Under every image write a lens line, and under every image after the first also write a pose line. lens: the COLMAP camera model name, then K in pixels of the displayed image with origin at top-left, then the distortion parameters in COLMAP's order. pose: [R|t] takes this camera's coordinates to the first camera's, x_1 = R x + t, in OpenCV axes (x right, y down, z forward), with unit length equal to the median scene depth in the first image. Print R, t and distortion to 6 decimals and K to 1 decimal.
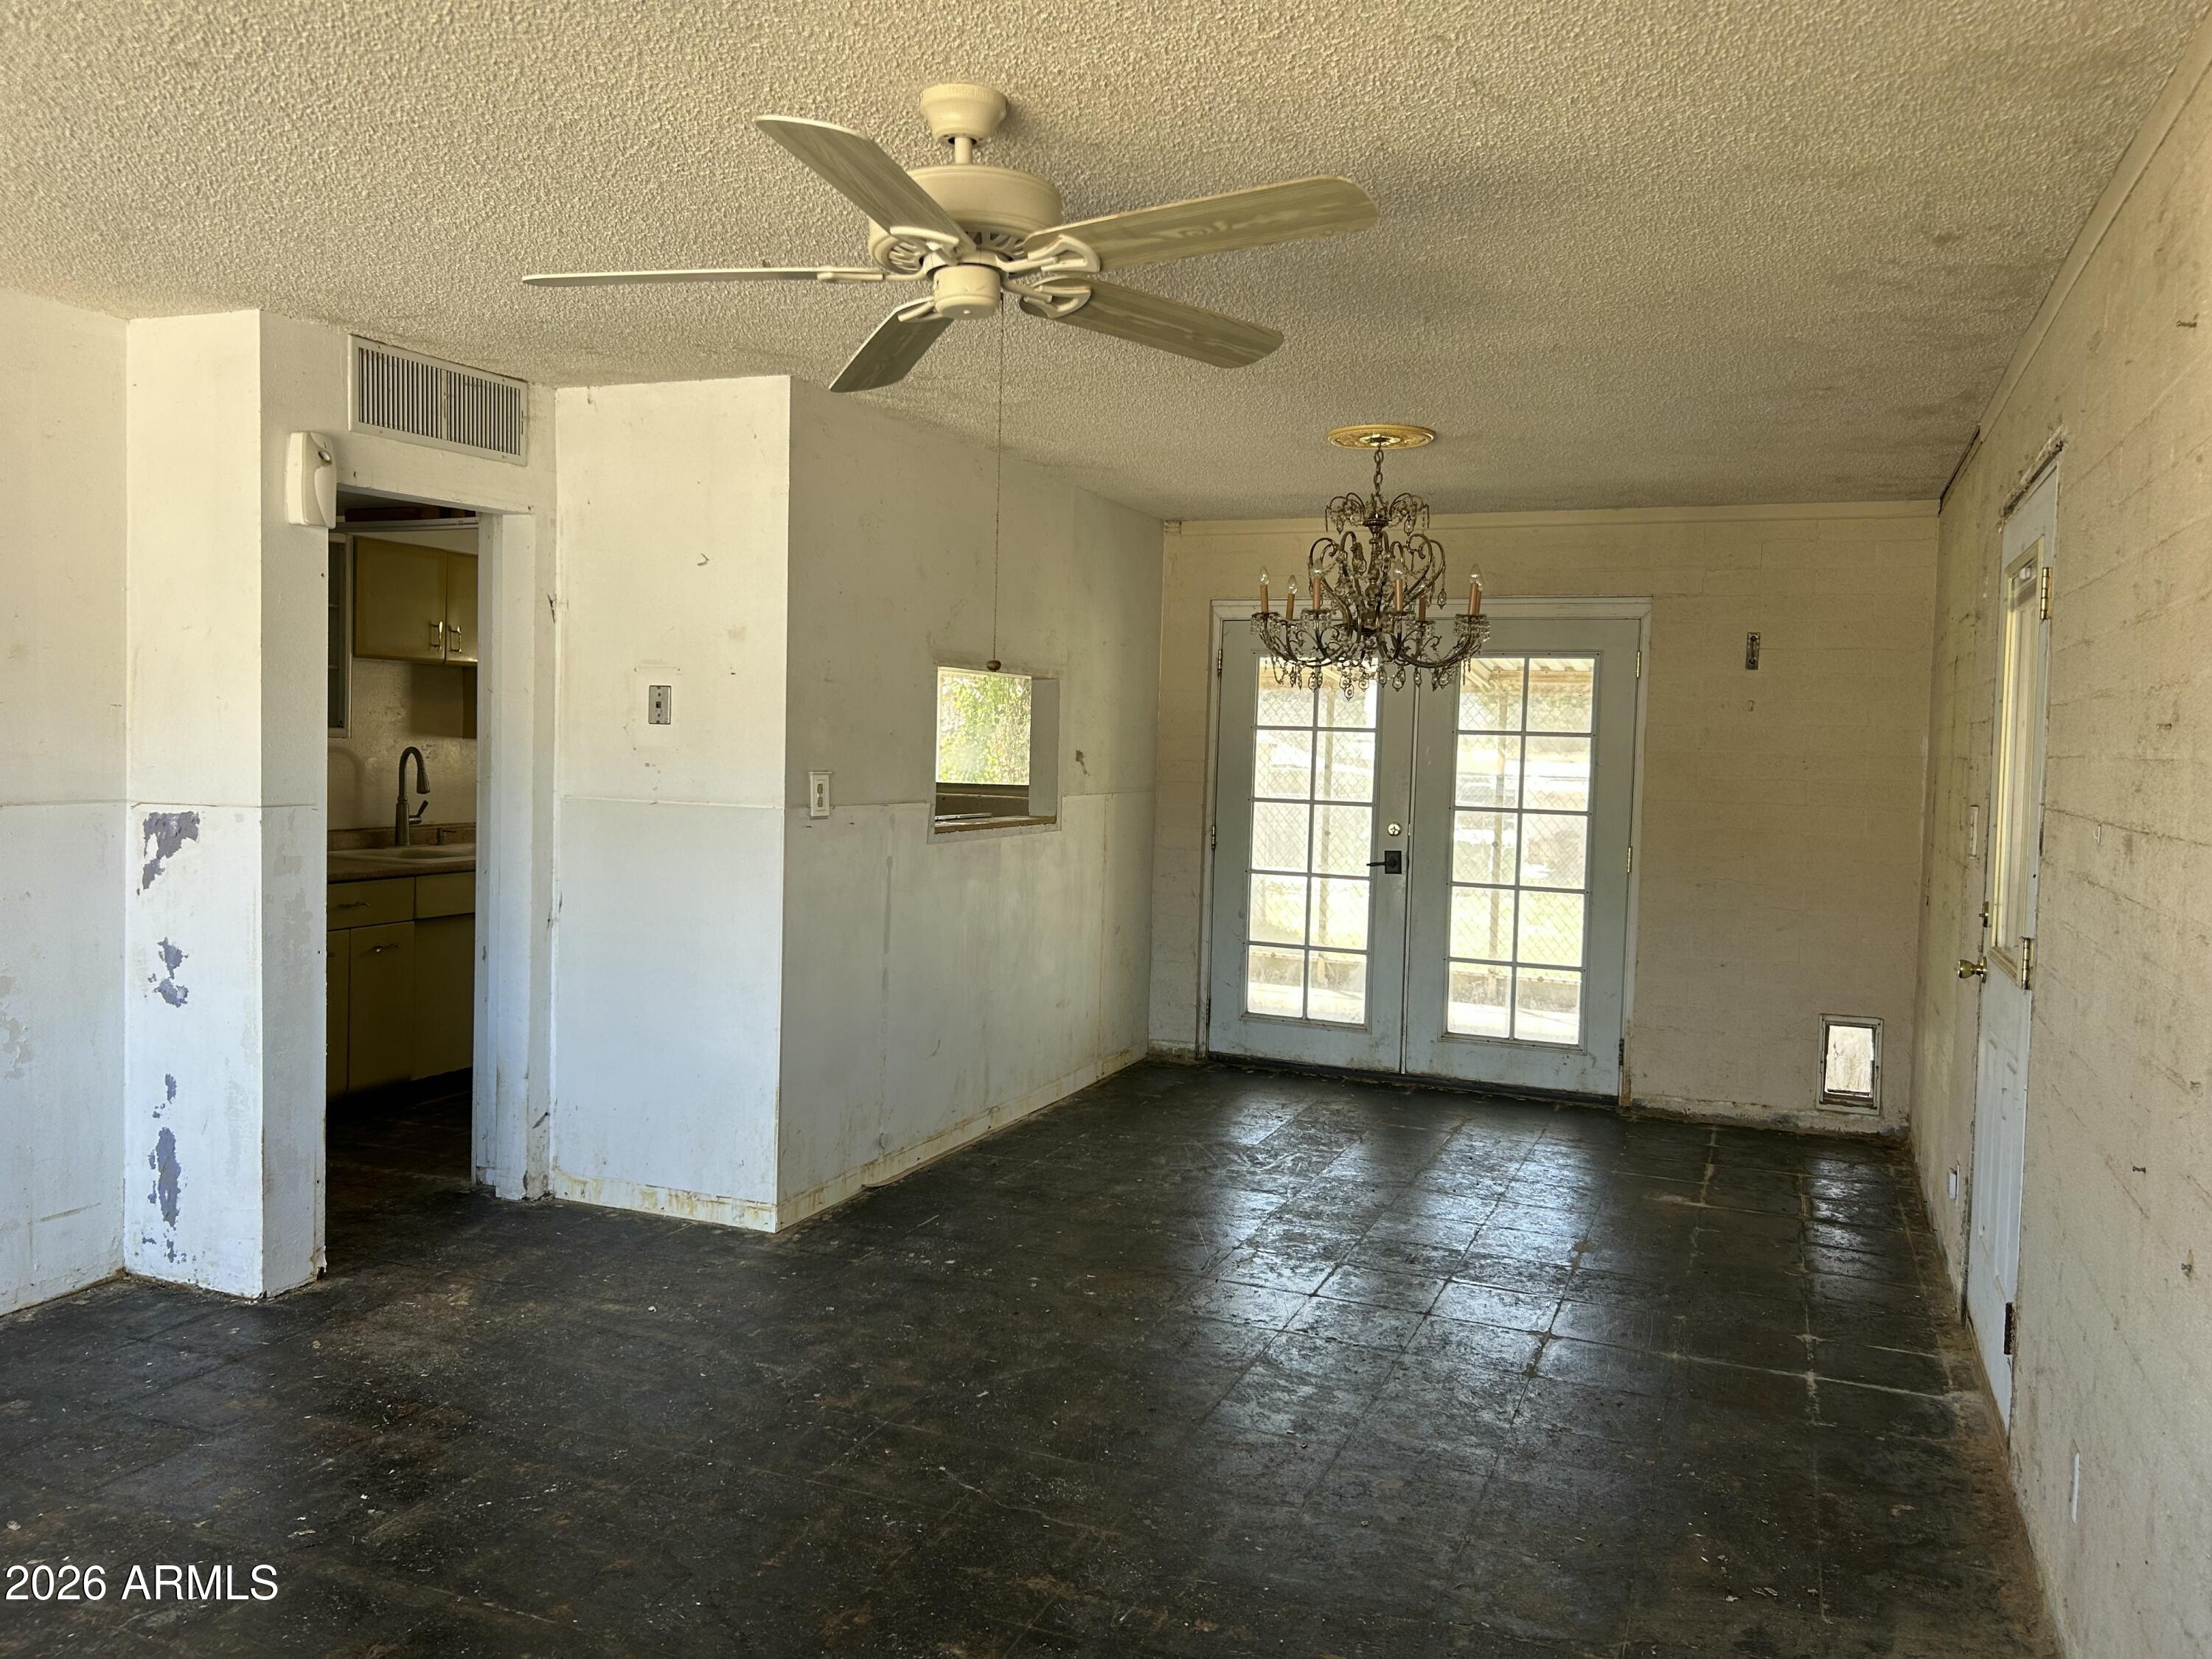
lens RADIAL K [[1671.6, 0, 1103.0], [0, 1671.6, 821.5], [0, 0, 1]] dist [0.051180, -0.023575]
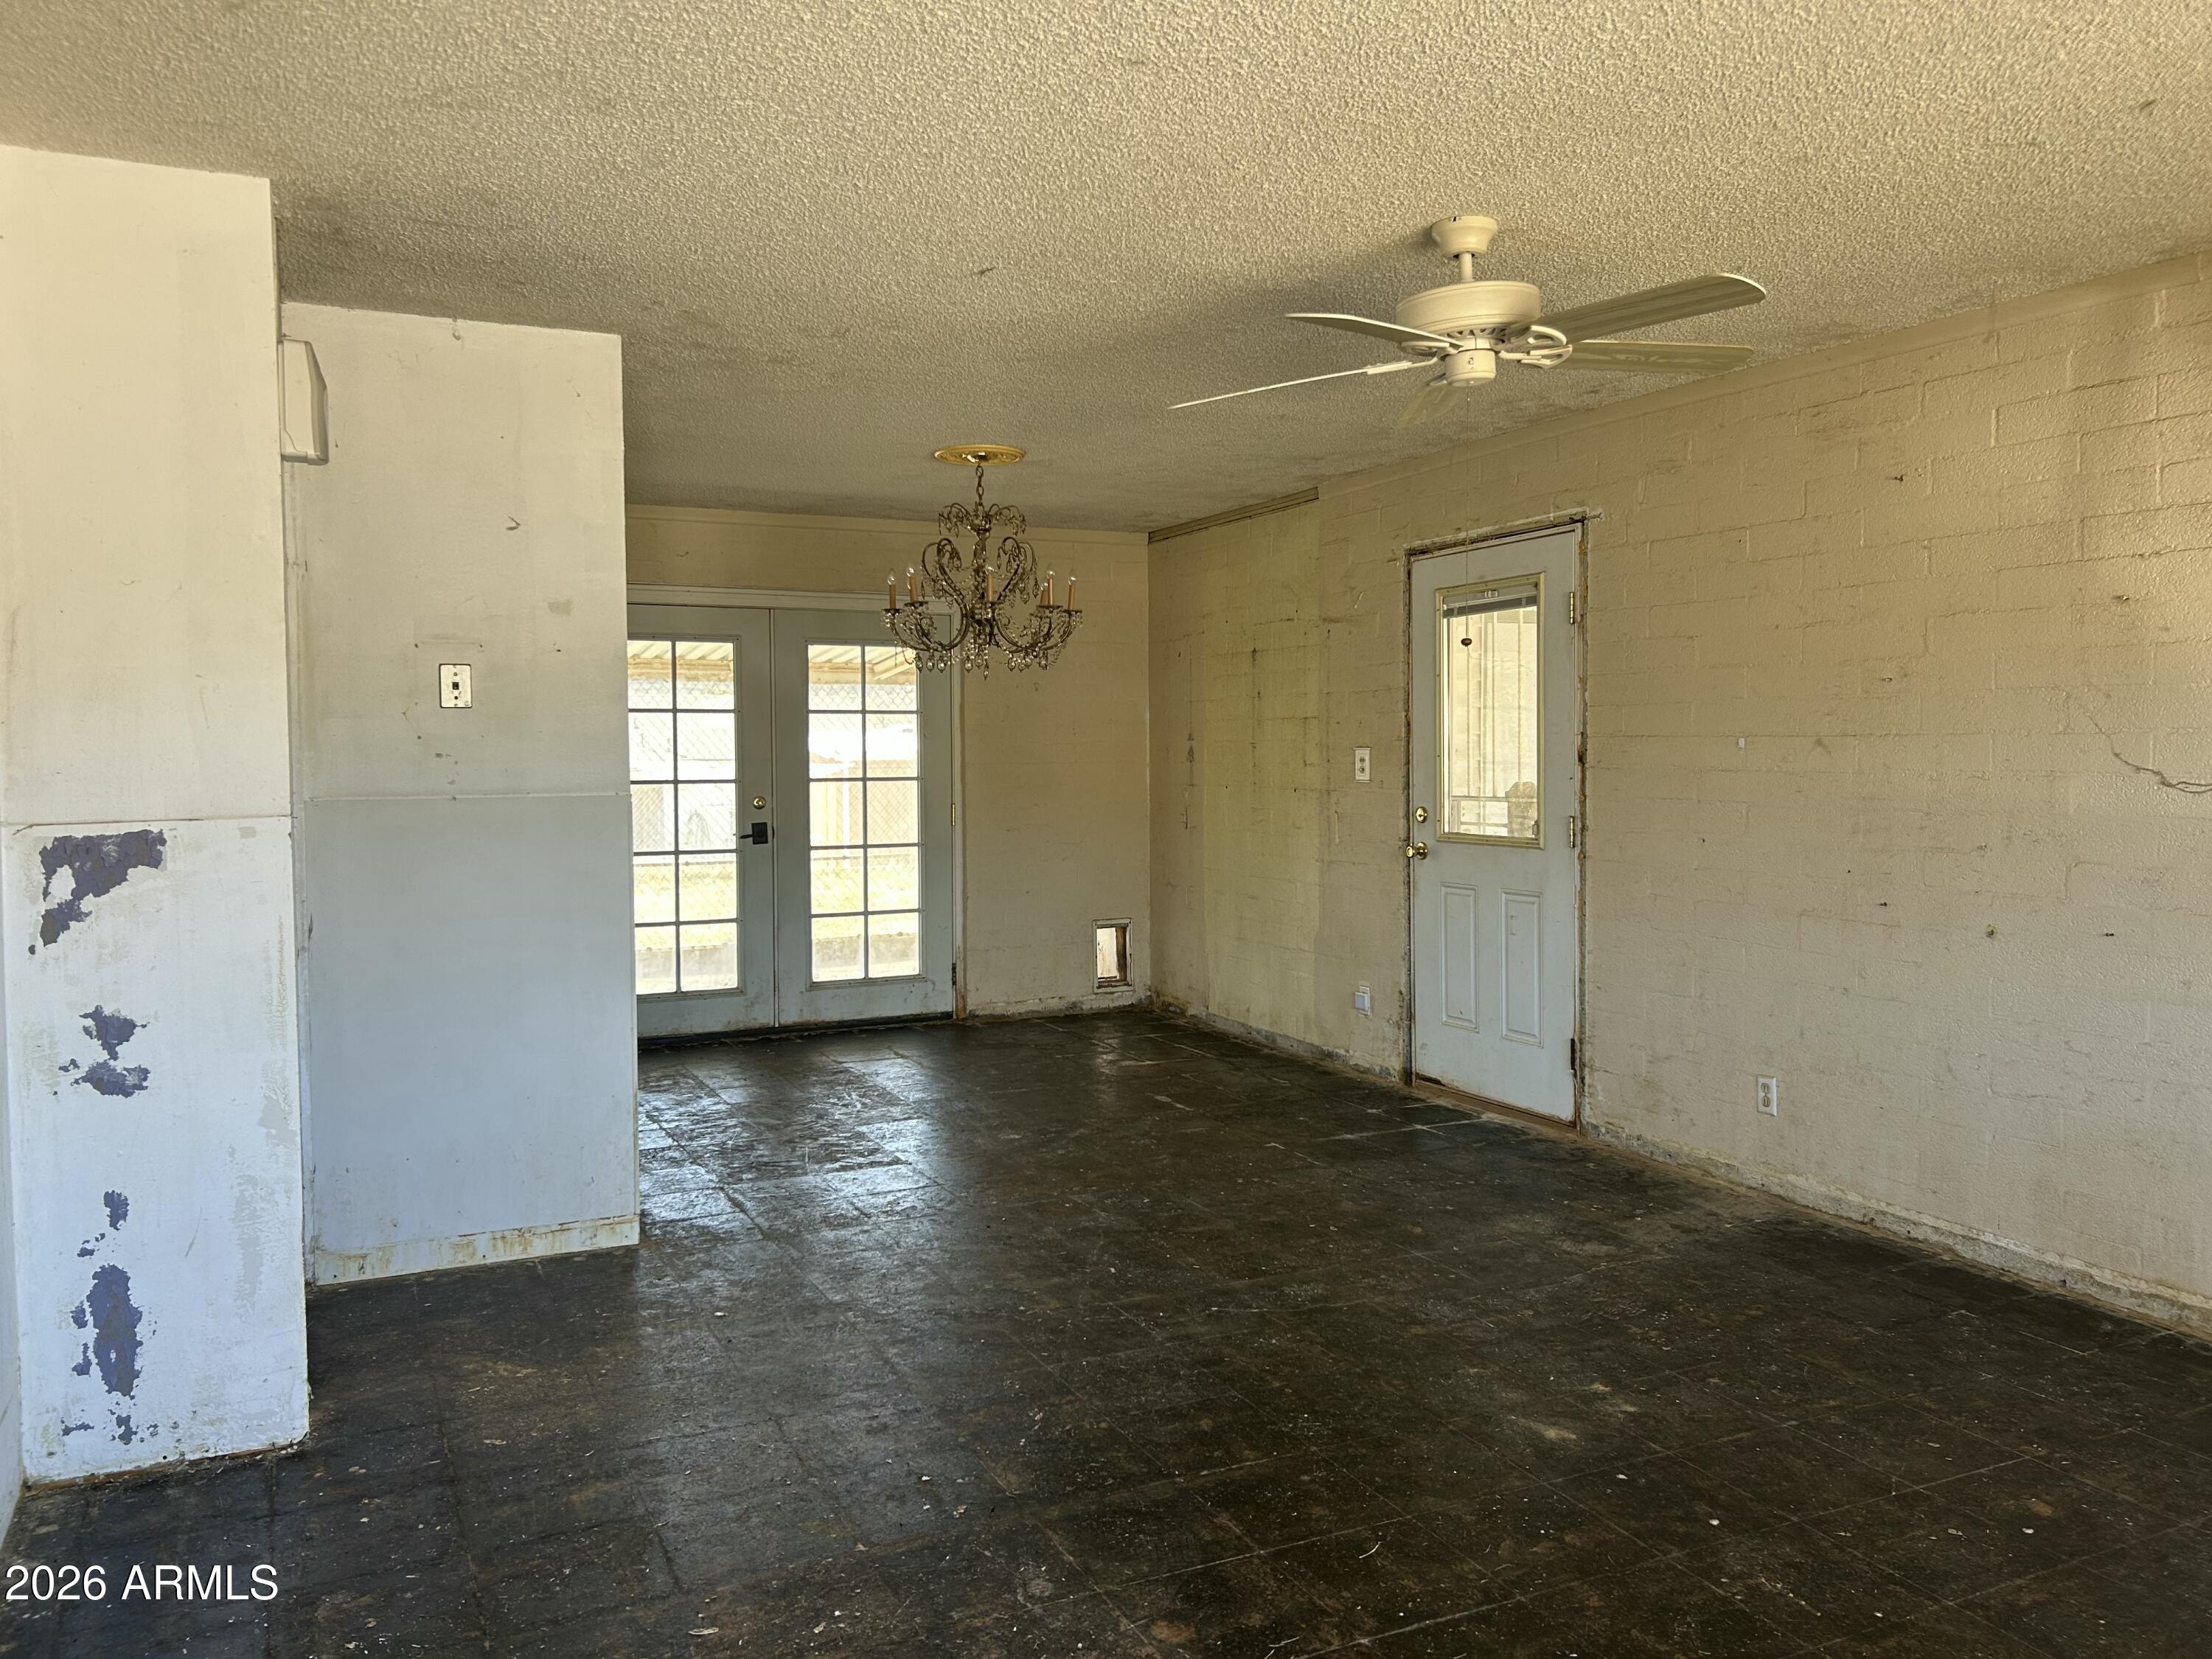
lens RADIAL K [[1671.6, 0, 1043.5], [0, 1671.6, 822.3], [0, 0, 1]] dist [0.051180, -0.023575]
pose [[0.685700, -0.068065, 0.724694, -0.676534], [0.067417, 0.997277, 0.029877, -0.004114], [-0.724755, 0.028370, 0.688422, 0.167806]]
